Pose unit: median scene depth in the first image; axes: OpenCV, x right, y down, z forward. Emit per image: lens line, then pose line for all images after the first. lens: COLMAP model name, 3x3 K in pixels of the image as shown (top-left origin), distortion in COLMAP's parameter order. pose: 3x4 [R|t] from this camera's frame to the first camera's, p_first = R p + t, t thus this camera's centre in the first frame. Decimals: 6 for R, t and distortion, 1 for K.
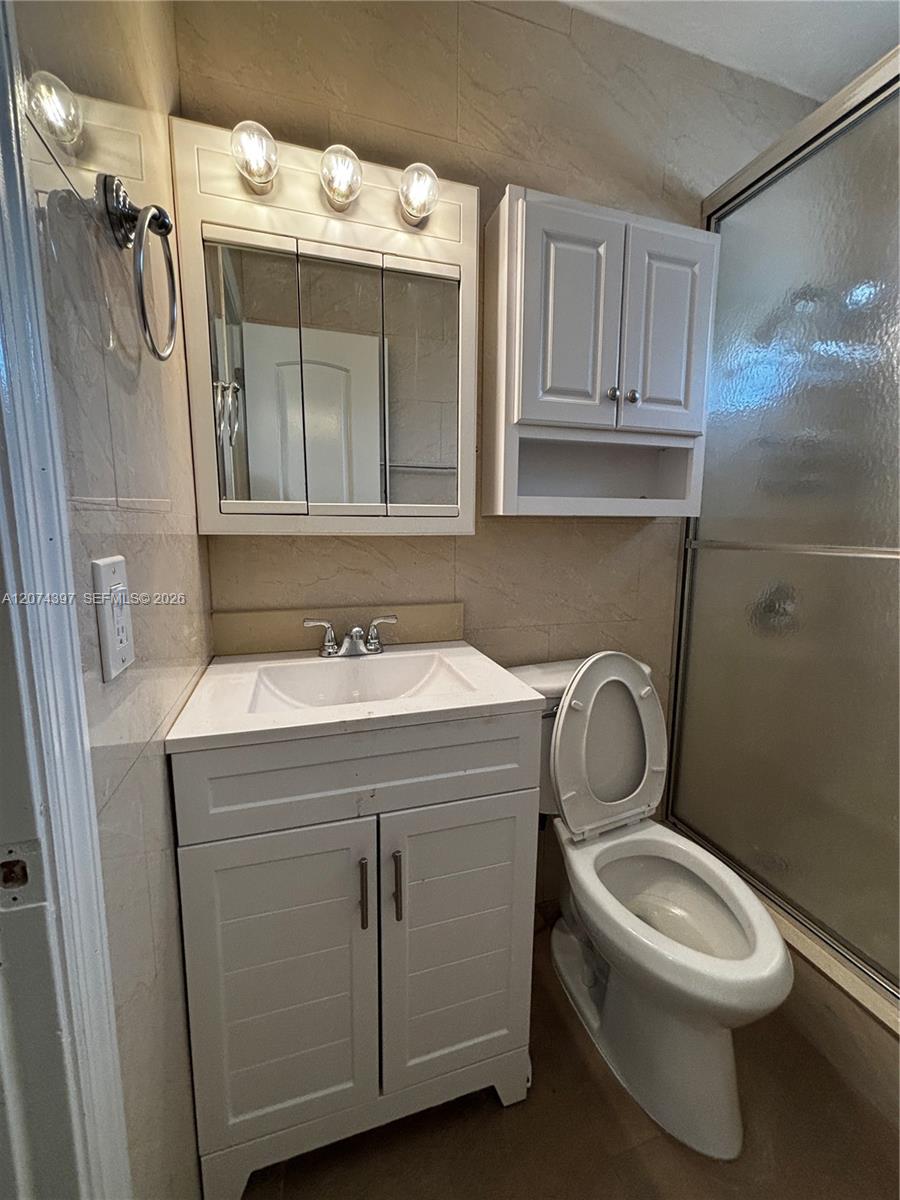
lens RADIAL K [[482.3, 0, 452.6], [0, 482.3, 598.1], [0, 0, 1]] dist [-0.000602, -0.000198]
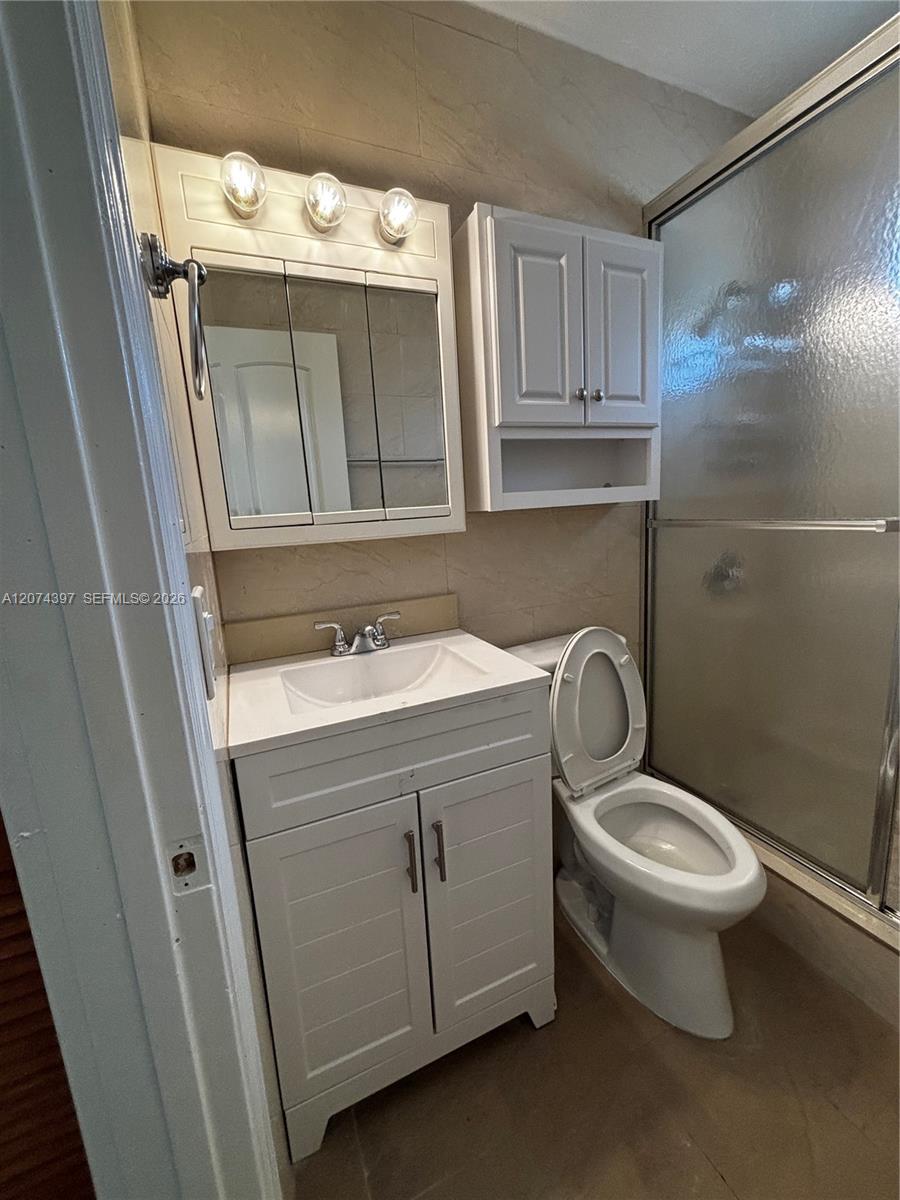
lens RADIAL K [[482.3, 0, 452.6], [0, 482.3, 598.1], [0, 0, 1]] dist [-0.000602, -0.000198]
pose [[0.991908, -0.081589, 0.097274, -0.103206], [0.078058, 0.996163, 0.039577, -0.027247], [-0.100130, -0.031664, 0.994470, -0.079155]]
